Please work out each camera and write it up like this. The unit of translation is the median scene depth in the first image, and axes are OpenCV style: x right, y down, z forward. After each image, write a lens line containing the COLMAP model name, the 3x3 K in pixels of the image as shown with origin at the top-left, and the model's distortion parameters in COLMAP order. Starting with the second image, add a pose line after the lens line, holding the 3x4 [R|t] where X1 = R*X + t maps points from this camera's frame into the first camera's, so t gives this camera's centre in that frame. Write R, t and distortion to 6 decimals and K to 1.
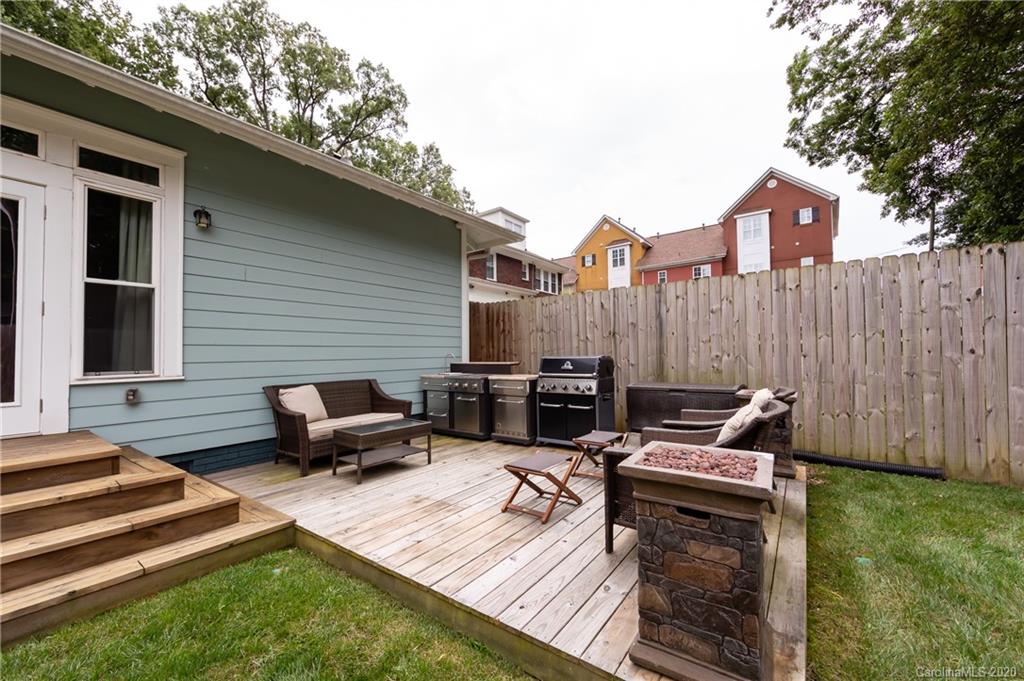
lens RADIAL K [[400.4, 0, 514.3], [0, 400.4, 343.2], [0, 0, 1]] dist [-0.001521, -0.000121]
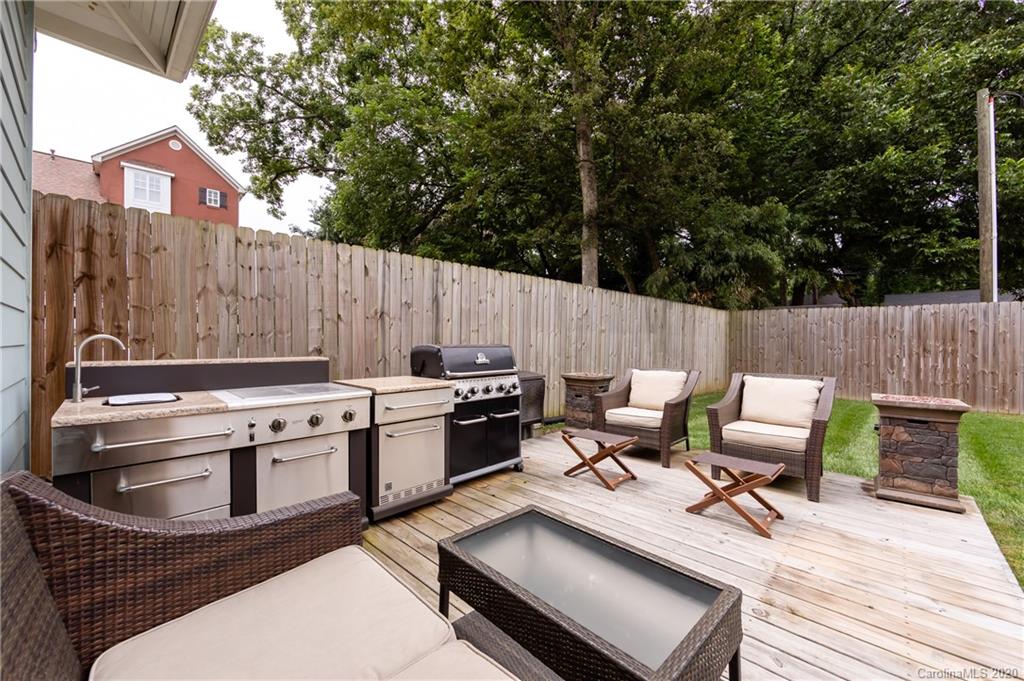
lens RADIAL K [[395.6, 0, 517.0], [0, 395.6, 342.1], [0, 0, 1]] dist [-0.000414, 0.000010]
pose [[0.118846, 0.010889, 0.992853, -0.100480], [-0.029571, 0.999535, -0.007423, 0.005828], [-0.992472, -0.028478, 0.119113, 0.161734]]
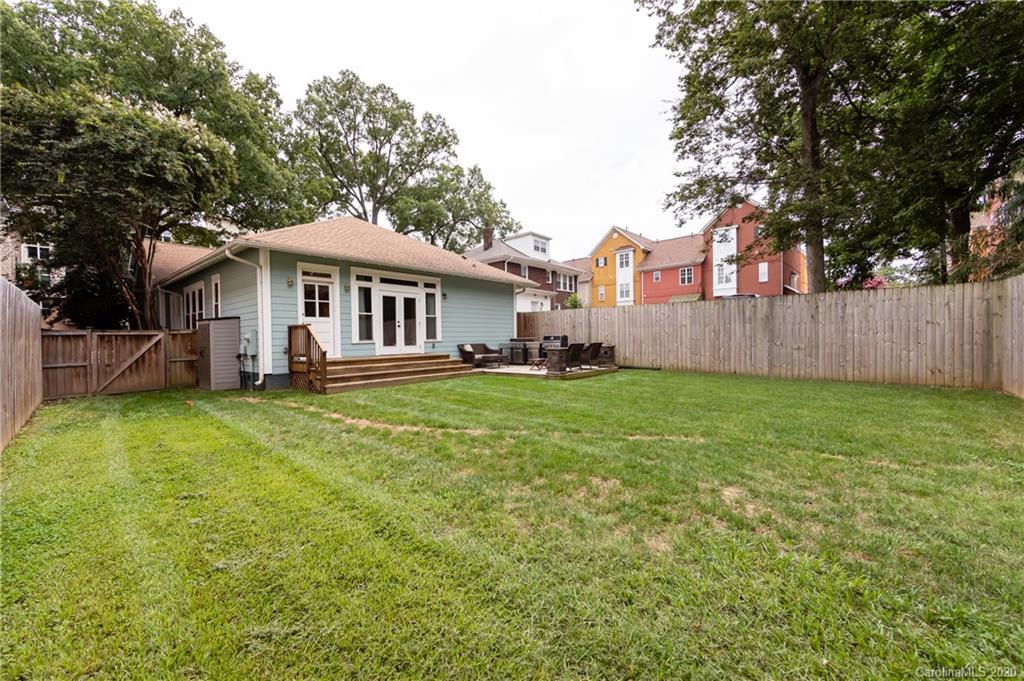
lens RADIAL K [[400.4, 0, 514.3], [0, 400.4, 343.2], [0, 0, 1]] dist [-0.001521, -0.000121]
pose [[0.996854, -0.000723, -0.079256, 0.016375], [0.003966, 0.999161, 0.040767, -0.005556], [0.079160, -0.040953, 0.996020, -0.367962]]
